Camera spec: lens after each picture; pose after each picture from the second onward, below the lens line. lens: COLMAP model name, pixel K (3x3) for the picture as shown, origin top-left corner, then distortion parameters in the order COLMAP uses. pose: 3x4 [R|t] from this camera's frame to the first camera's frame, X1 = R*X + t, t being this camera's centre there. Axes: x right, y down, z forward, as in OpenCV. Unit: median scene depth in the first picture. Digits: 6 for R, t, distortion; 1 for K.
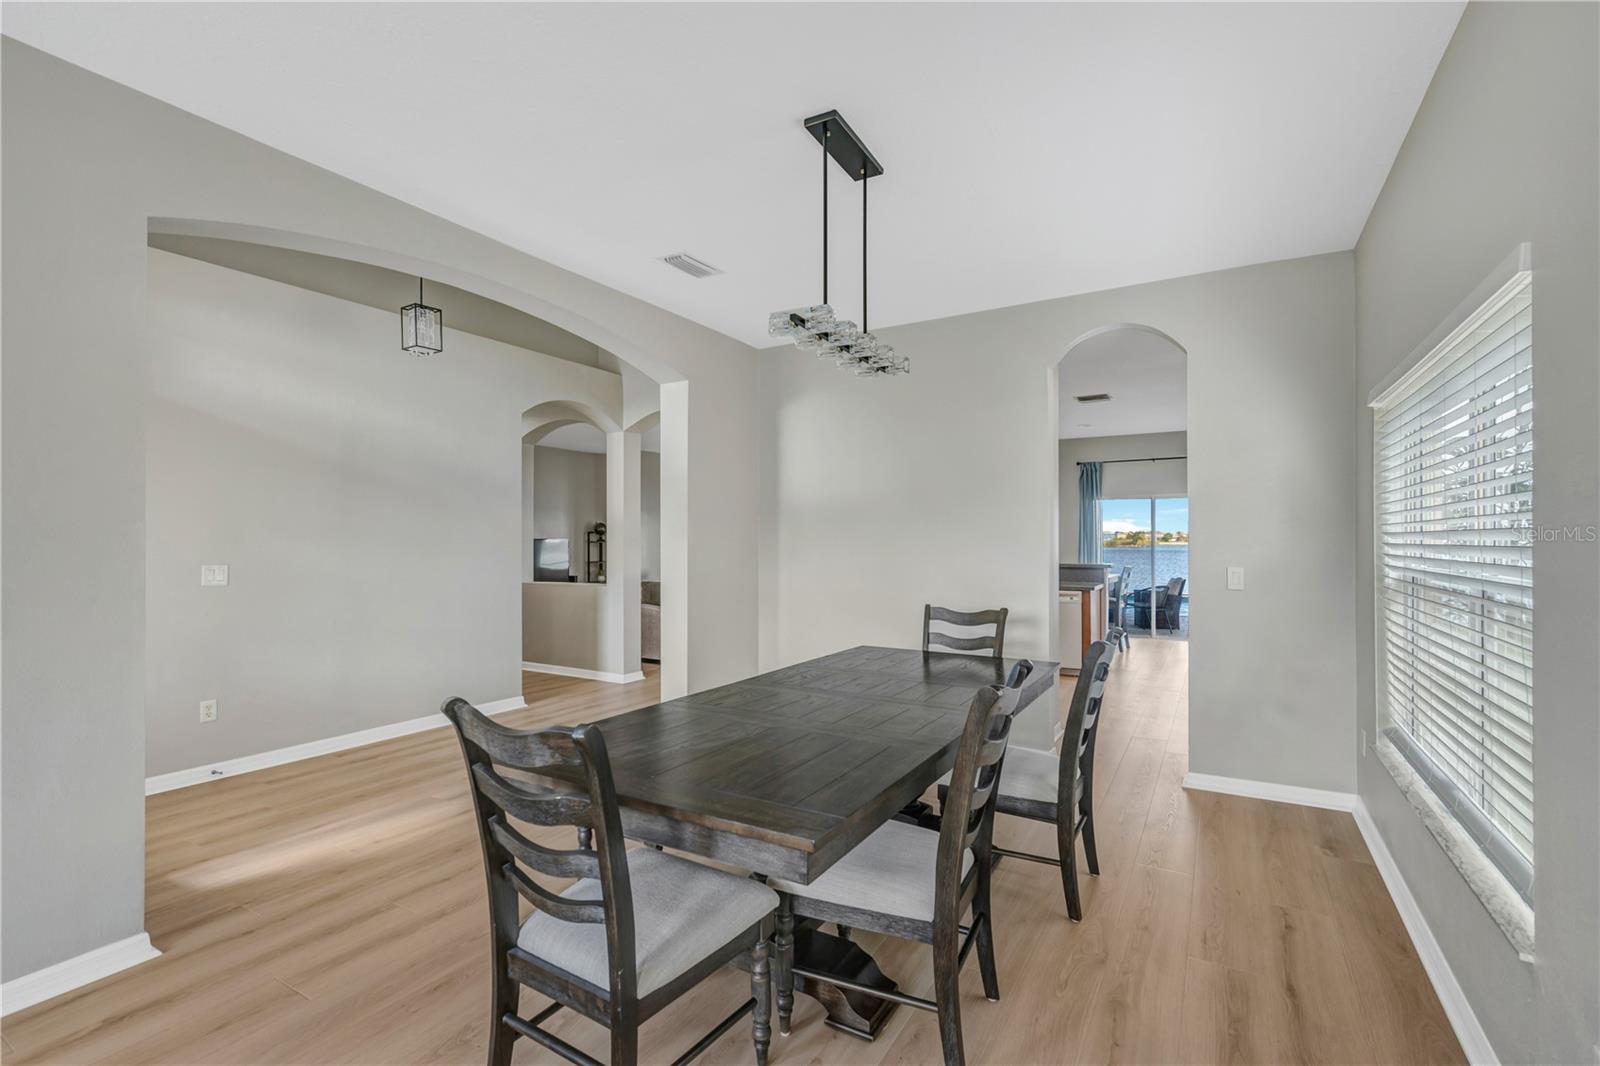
lens RADIAL K [[712.8, 0, 808.3], [0, 712.8, 547.2], [0, 0, 1]] dist [-0.001835, 0.000191]
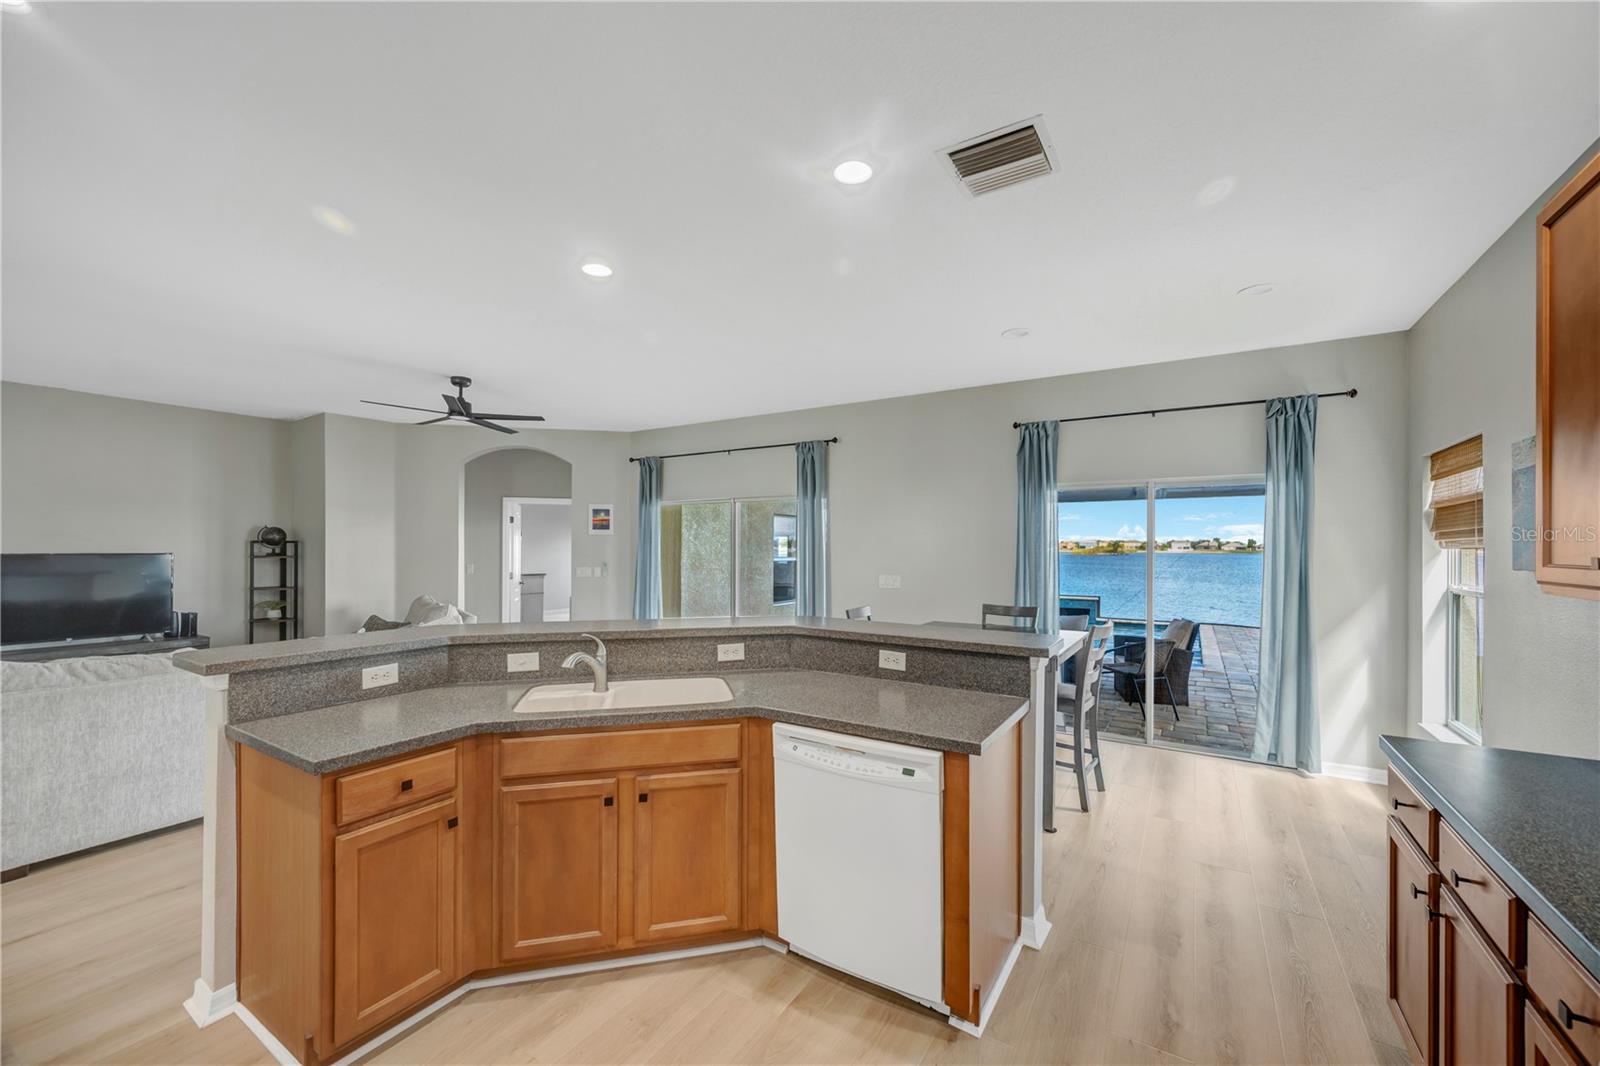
lens RADIAL K [[627.2, 0, 808.6], [0, 627.2, 546.2], [0, 0, 1]] dist [-0.001133, -0.000293]
pose [[0.999661, 0.006512, -0.025198, 0.204818], [-0.006765, 0.999927, -0.009980, -0.014431], [0.025131, 0.010147, 0.999633, 0.450663]]
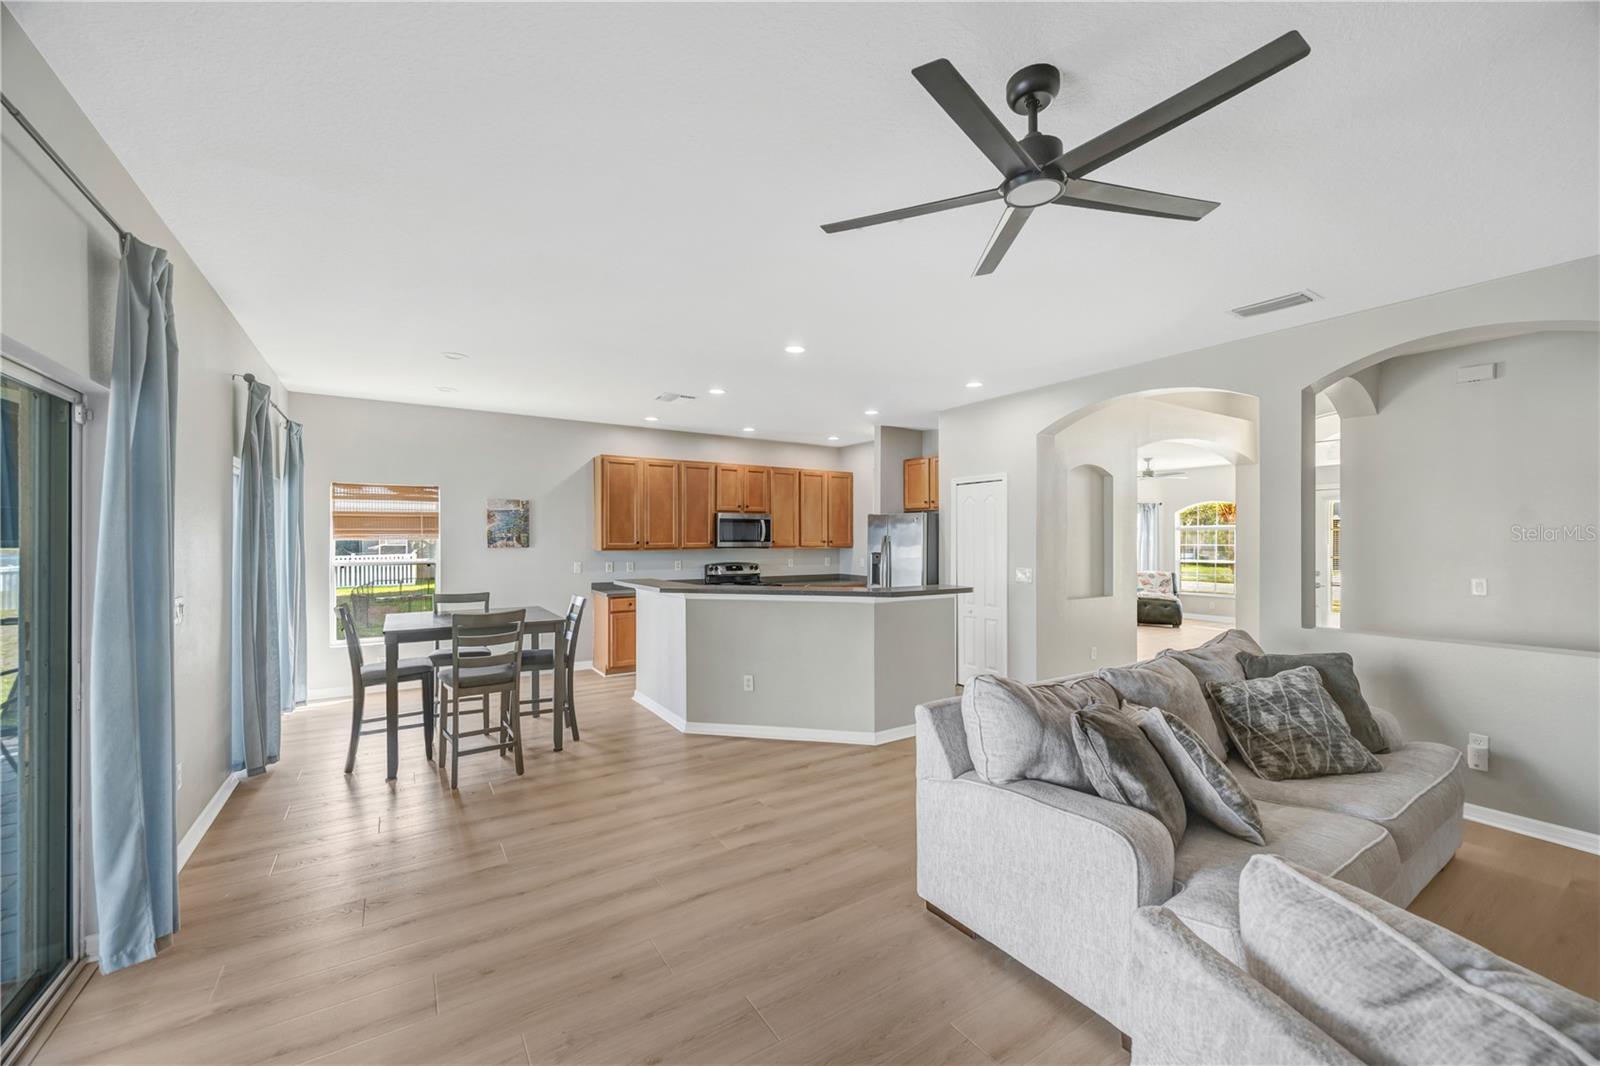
lens RADIAL K [[627.2, 0, 816.1], [0, 627.2, 533.9], [0, 0, 1]] dist [-0.001133, -0.000293]
pose [[-0.890305, 0.006876, 0.455312, -0.077015], [0.007487, 0.999972, -0.000461, -0.019845], [-0.455303, 0.002998, -0.890332, 1.052984]]
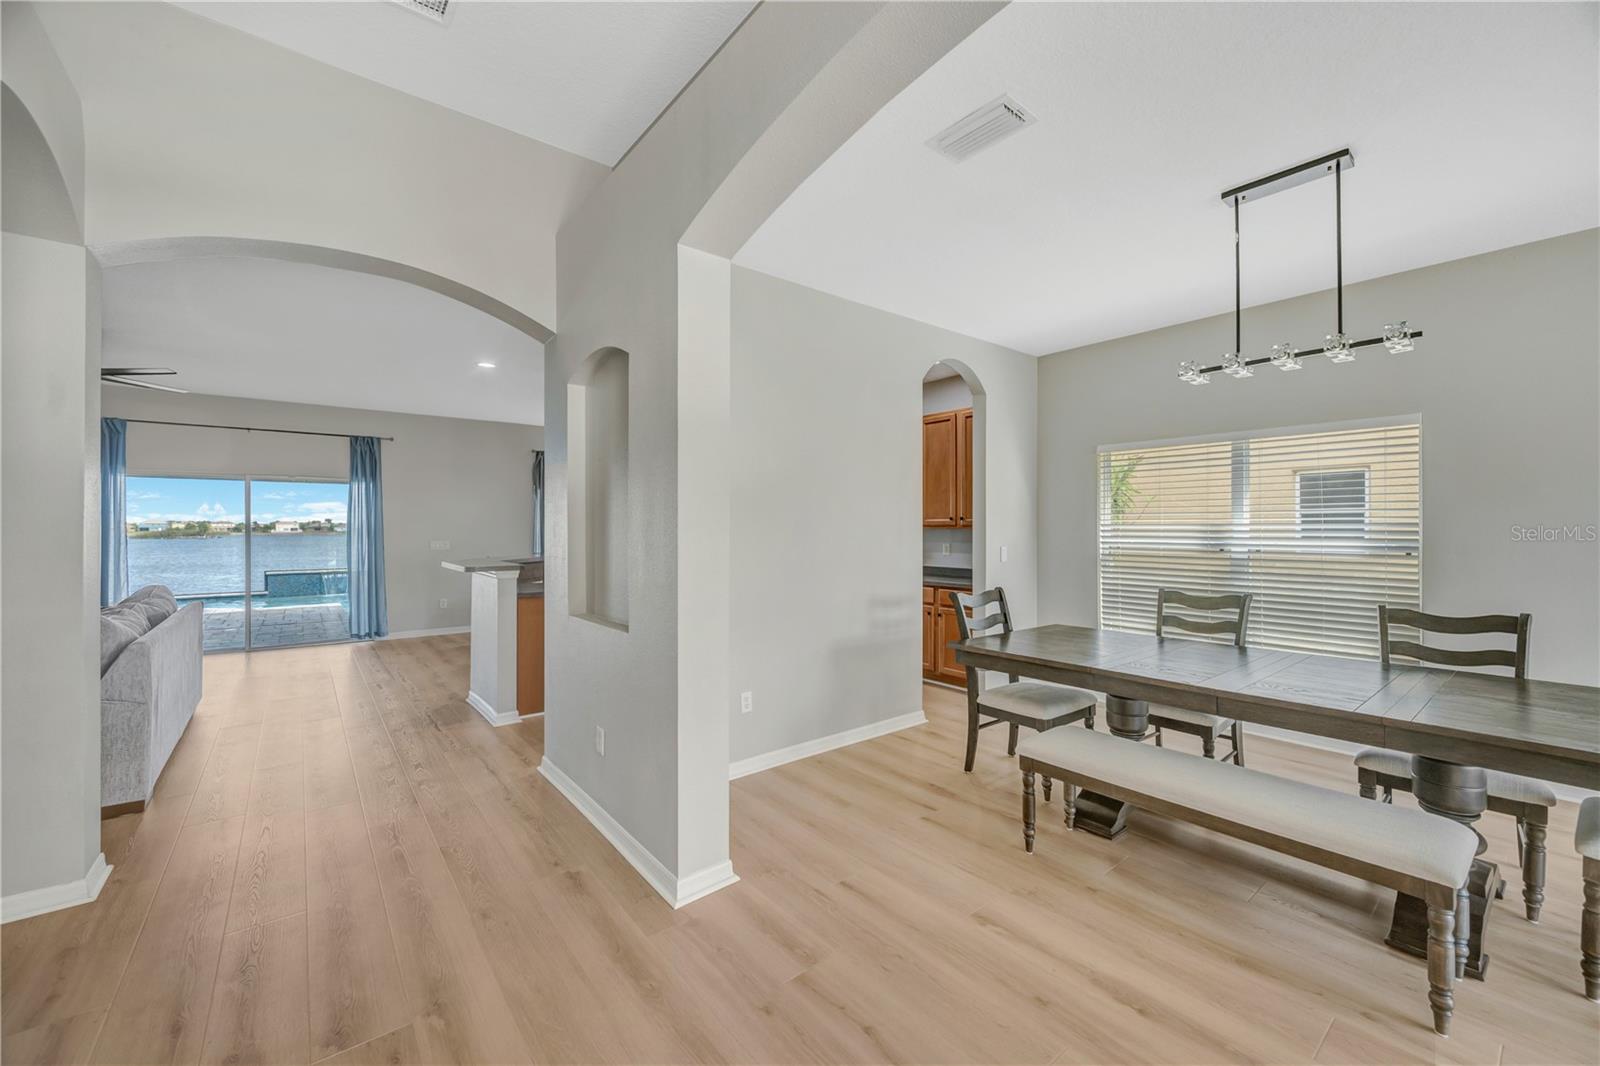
lens RADIAL K [[627.2, 0, 795.3], [0, 627.2, 523.8], [0, 0, 1]] dist [-0.001133, -0.000293]
pose [[0.362444, 0.007475, 0.931976, -0.262890], [0.011521, 0.999856, -0.012500, -0.002196], [-0.931934, 0.015267, 0.362305, 0.310290]]
